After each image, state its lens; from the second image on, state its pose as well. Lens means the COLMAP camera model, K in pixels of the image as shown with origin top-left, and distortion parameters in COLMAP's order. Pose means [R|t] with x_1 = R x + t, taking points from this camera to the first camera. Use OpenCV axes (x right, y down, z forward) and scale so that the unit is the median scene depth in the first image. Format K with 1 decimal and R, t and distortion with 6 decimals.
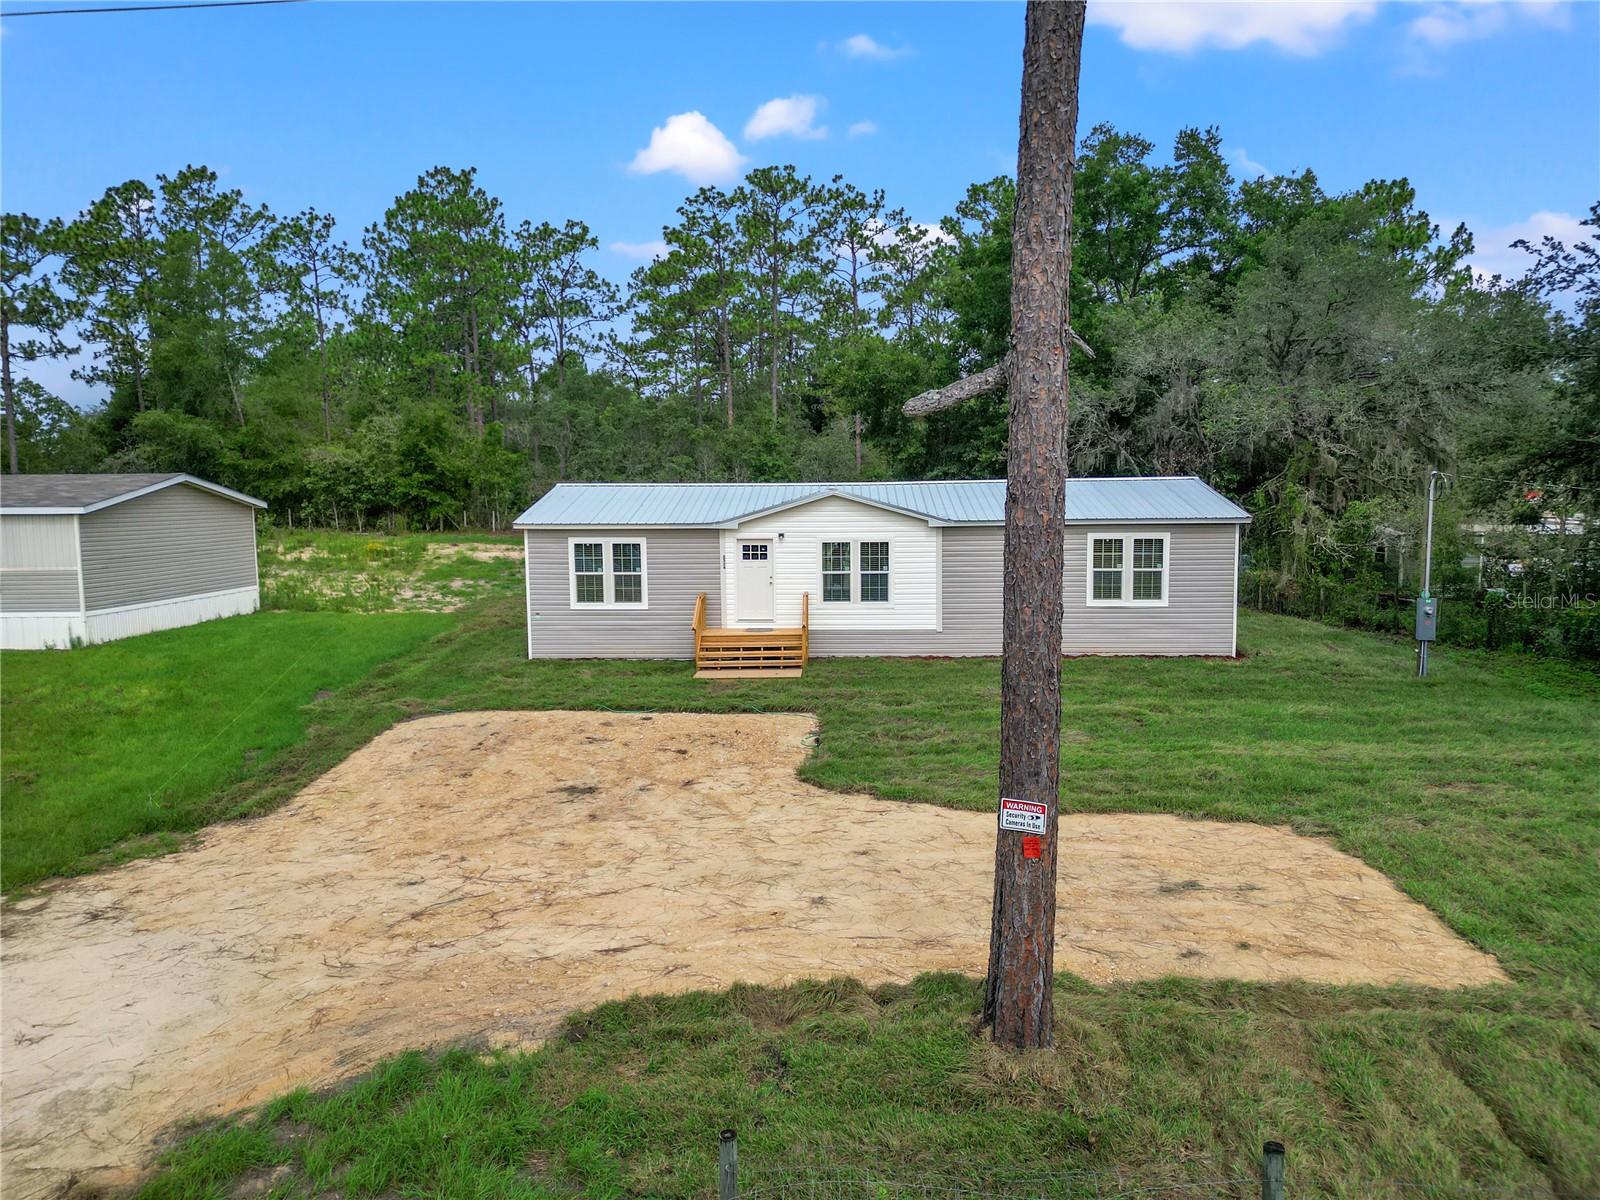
lens RADIAL K [[1119.5, 0, 791.8], [0, 1119.5, 600.1], [0, 0, 1]] dist [0.063180, -0.054066]
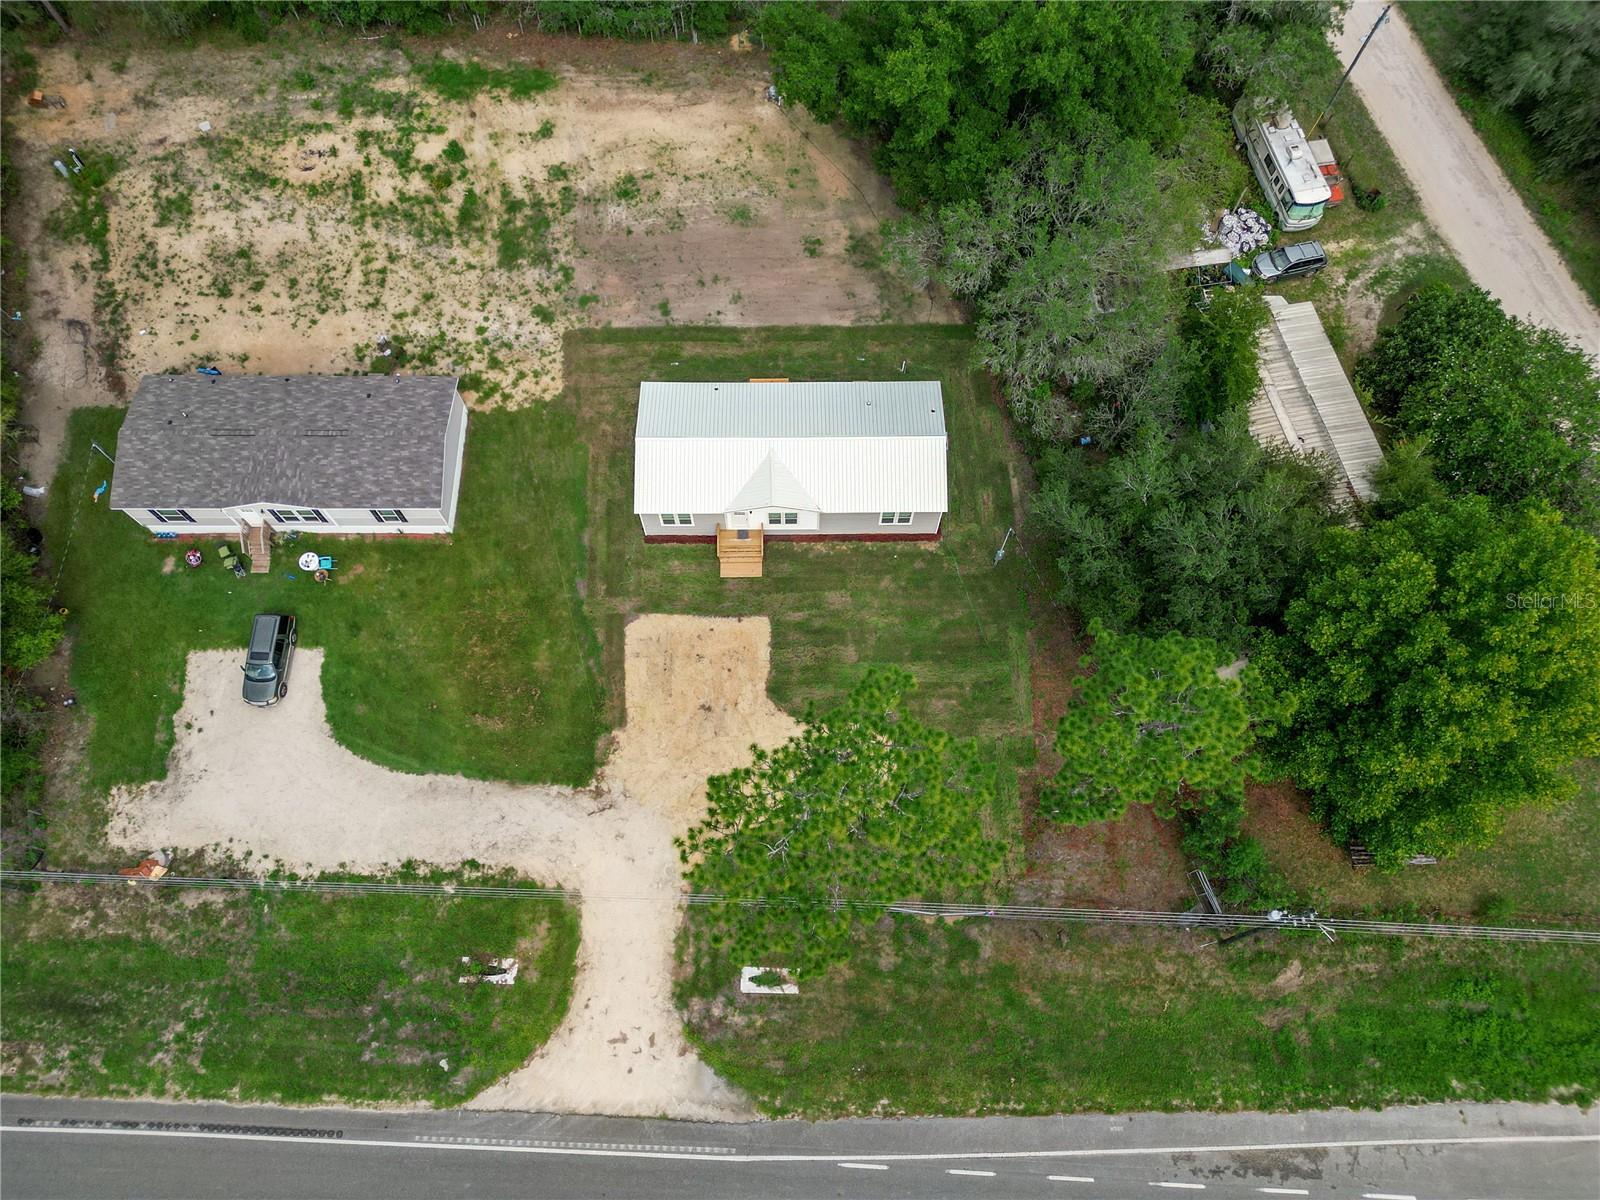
lens RADIAL K [[1119.5, 0, 803.9], [0, 1119.5, 595.6], [0, 0, 1]] dist [0.063180, -0.054066]
pose [[0.998039, -0.050993, 0.036311, 0.007922], [-0.008125, 0.469615, 0.882834, -2.019826], [-0.062071, -0.881398, 0.468279, -0.244551]]
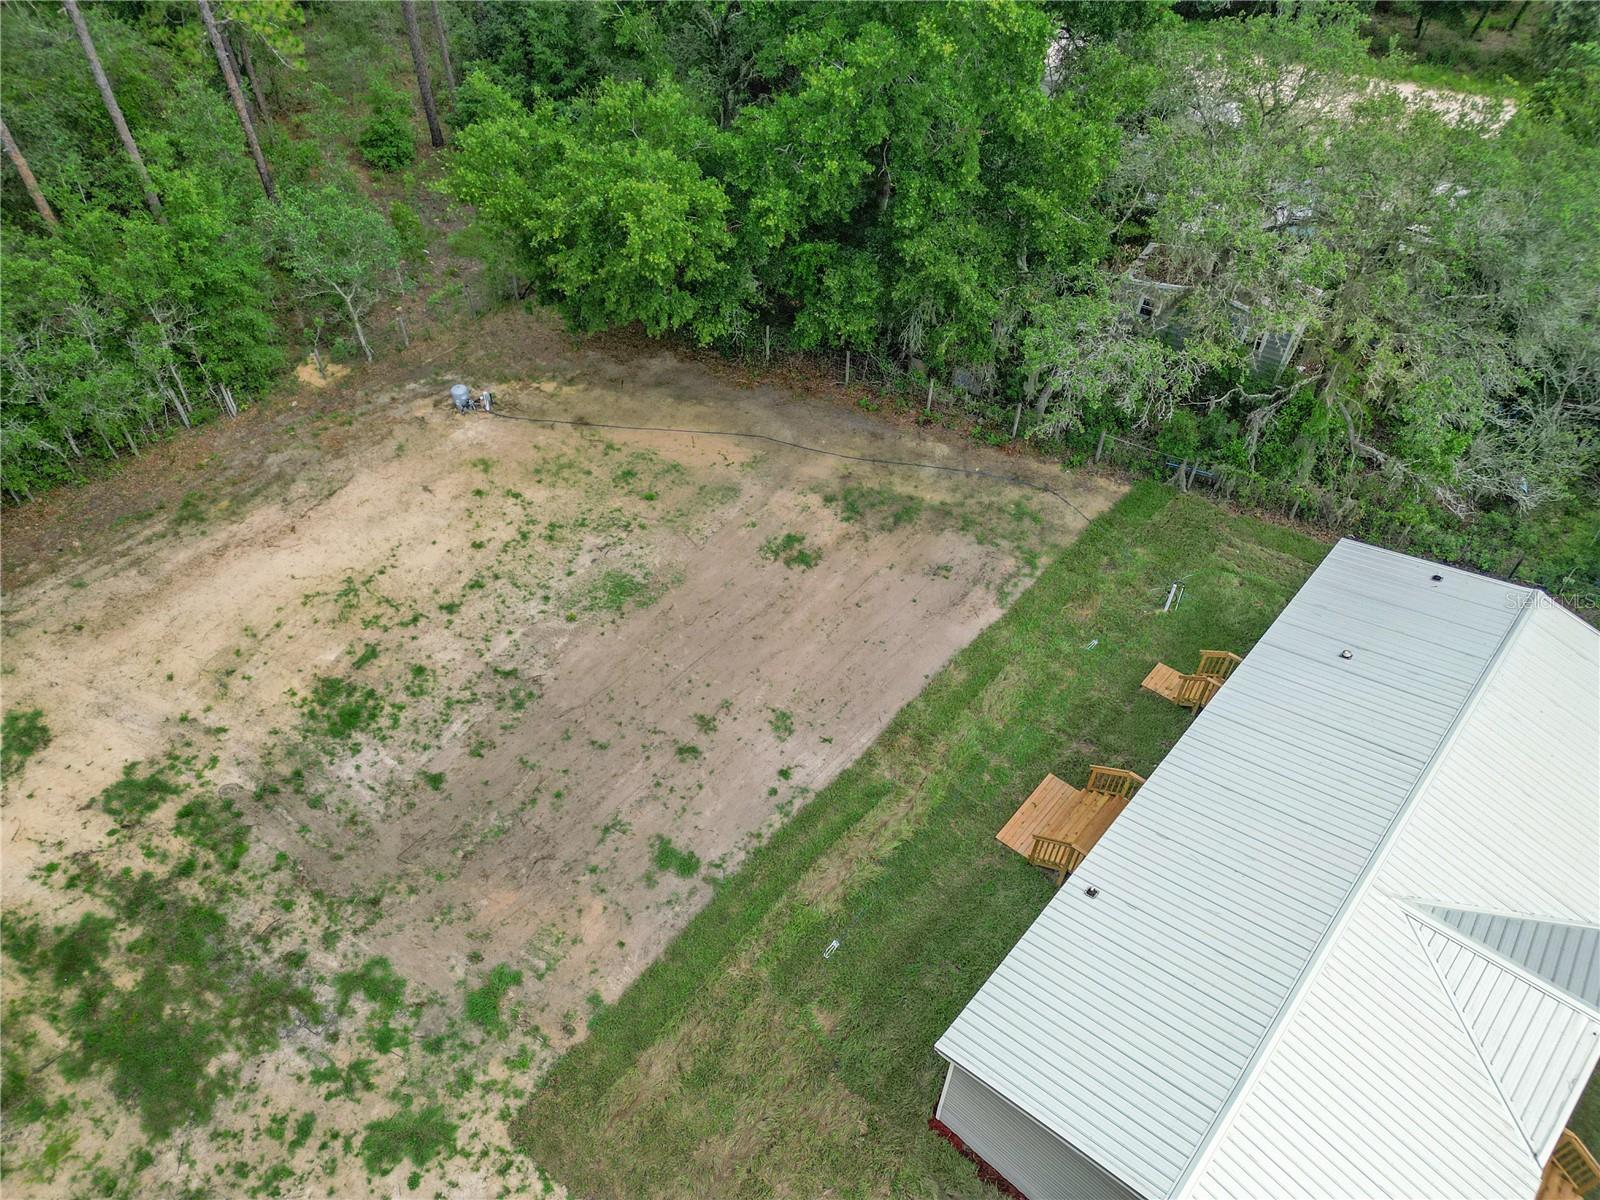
lens RADIAL K [[1119.5, 0, 800.7], [0, 1119.5, 598.1], [0, 0, 1]] dist [0.063180, -0.054066]
pose [[0.617679, -0.556237, 0.555943, -0.530260], [0.061742, 0.739037, 0.670830, -0.807934], [-0.784003, -0.380032, 0.490830, 1.133028]]
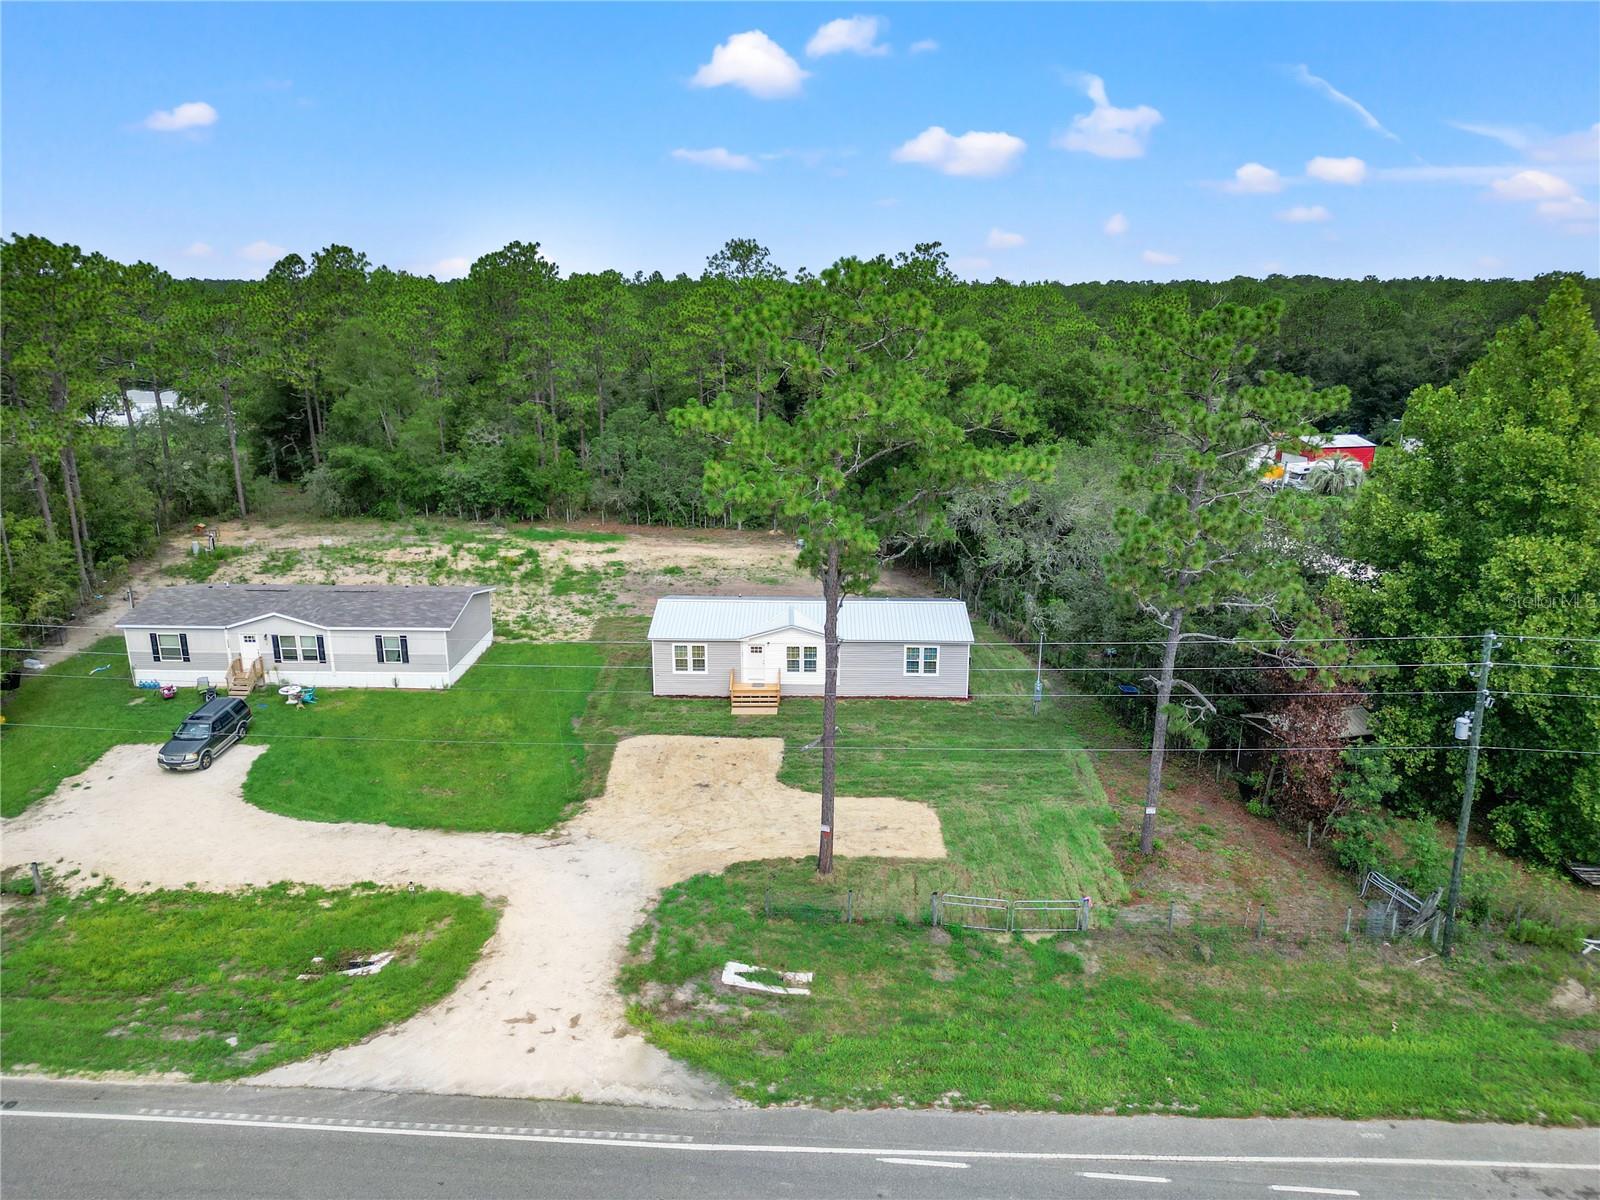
lens RADIAL K [[1119.5, 0, 801.3], [0, 1119.5, 593.7], [0, 0, 1]] dist [0.063180, -0.054066]
pose [[0.999329, 0.004291, 0.036364, -0.025301], [-0.010335, 0.985786, 0.167690, -0.526784], [-0.035127, -0.167954, 0.985169, -1.170211]]
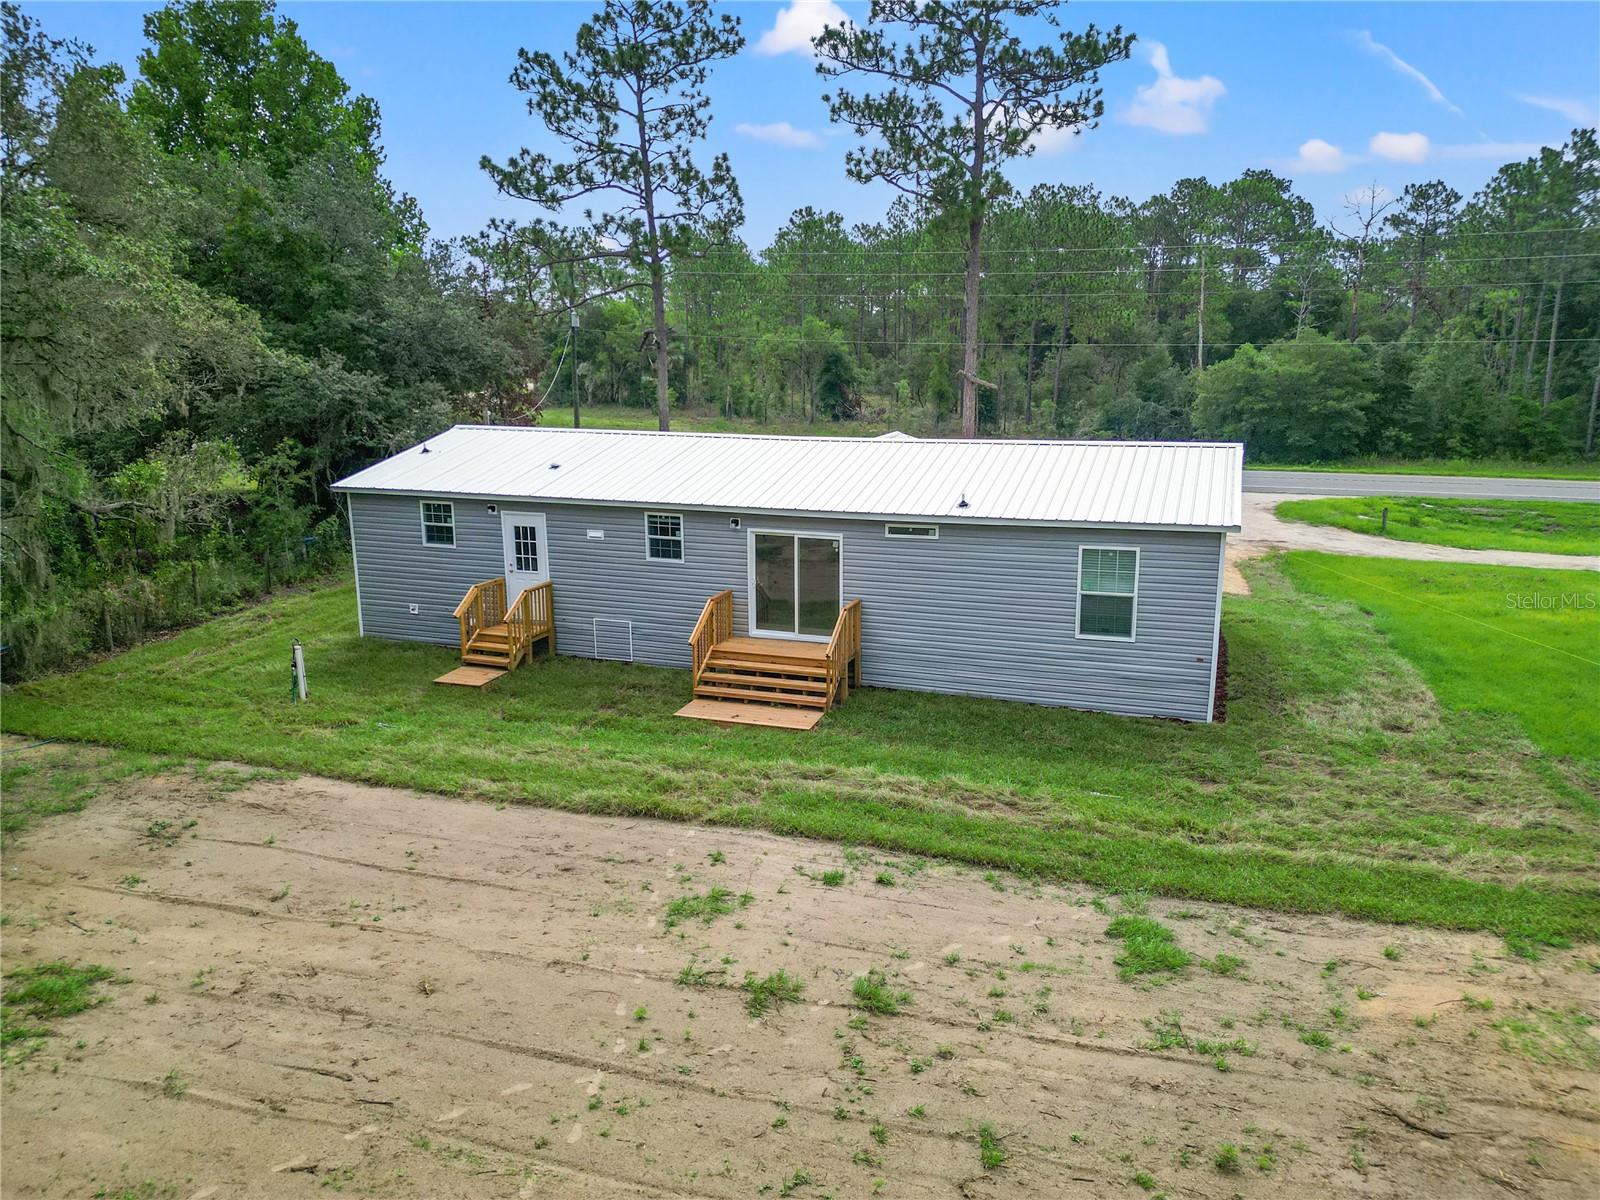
lens RADIAL K [[1119.5, 0, 792.9], [0, 1119.5, 602.9], [0, 0, 1]] dist [0.063180, -0.054066]
pose [[-0.955098, -0.052985, 0.291516, -0.177750], [0.039986, 0.951831, 0.304006, -0.261531], [-0.293581, 0.302012, -0.906972, 1.980501]]
